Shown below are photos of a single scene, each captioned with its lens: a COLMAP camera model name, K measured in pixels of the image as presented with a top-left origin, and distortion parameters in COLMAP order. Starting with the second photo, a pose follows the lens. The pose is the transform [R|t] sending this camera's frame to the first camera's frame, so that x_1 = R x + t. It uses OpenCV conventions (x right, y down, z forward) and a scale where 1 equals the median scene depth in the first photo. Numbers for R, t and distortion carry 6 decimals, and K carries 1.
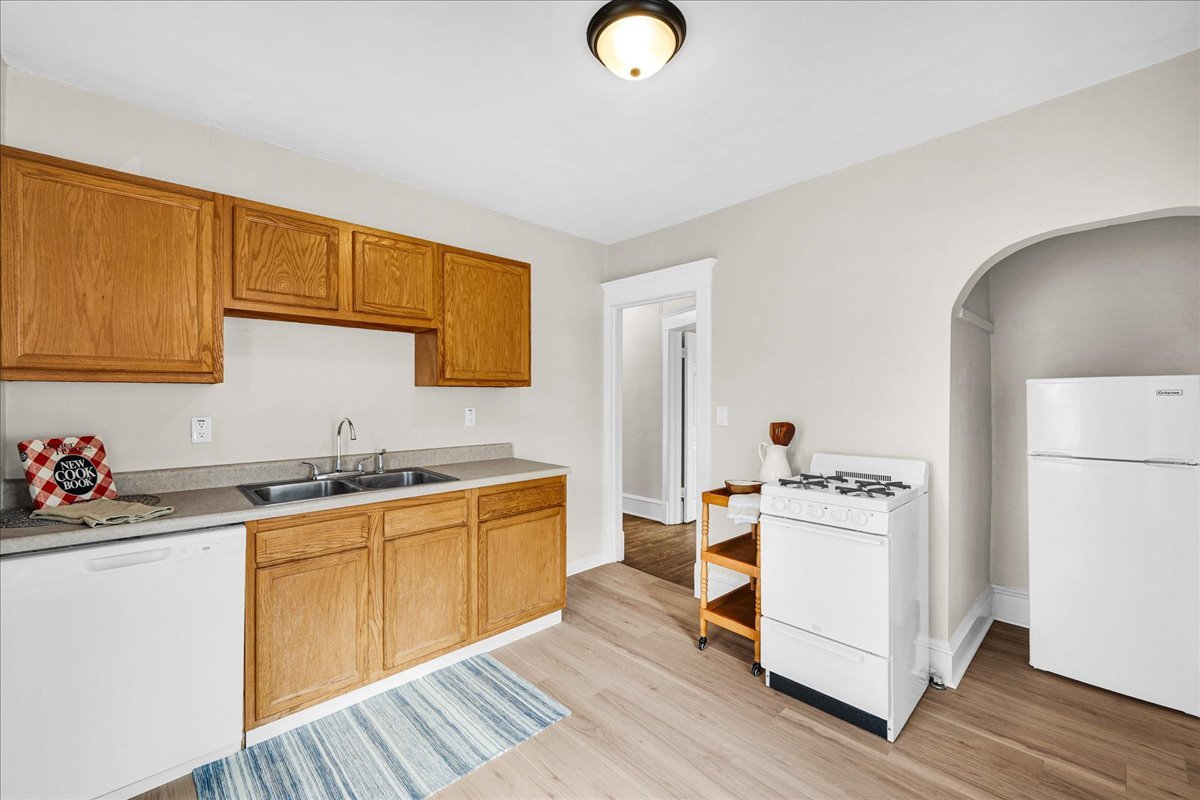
lens RADIAL K [[481.5, 0, 599.0], [0, 481.5, 398.0], [0, 0, 1]] dist [0.001041, -0.000218]
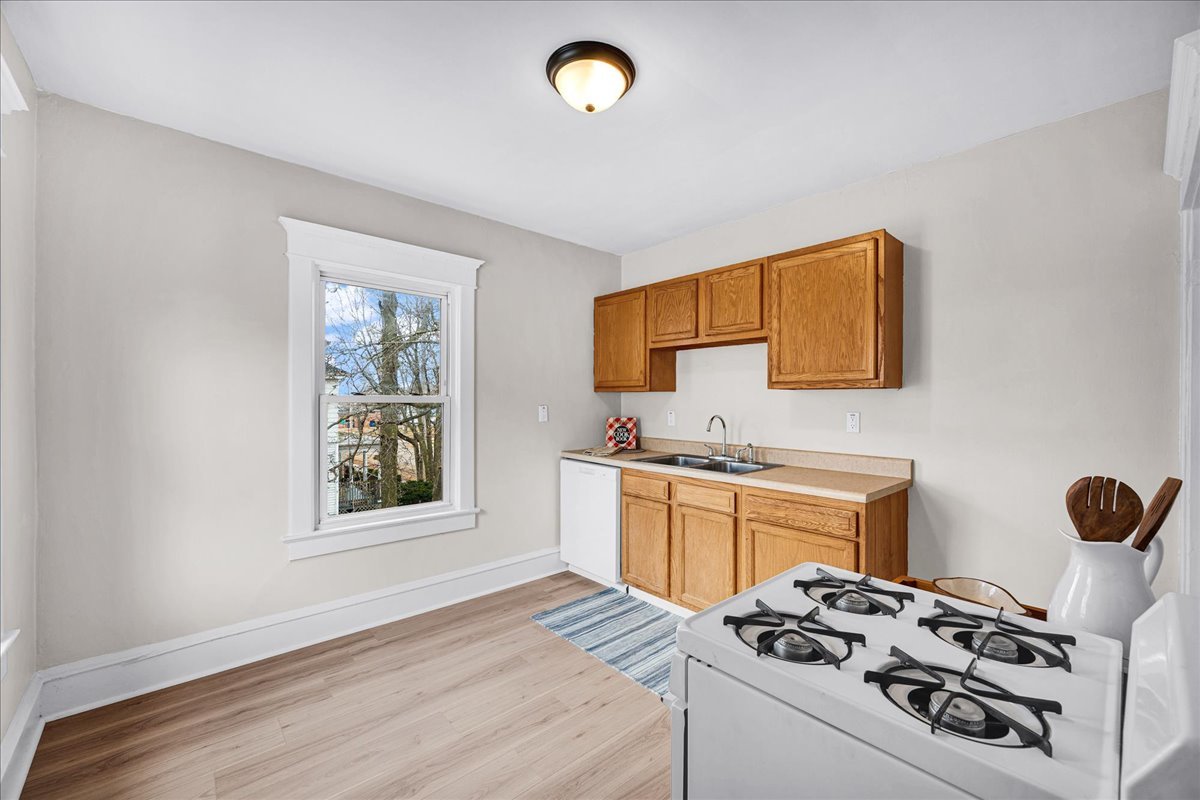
lens RADIAL K [[481.5, 0, 599.0], [0, 481.5, 398.0], [0, 0, 1]] dist [0.001041, -0.000218]
pose [[-0.019345, -0.000028, -0.999813, 0.832511], [-0.004465, 0.999990, 0.000058, -0.004720], [0.999803, 0.004465, -0.019345, 0.718207]]
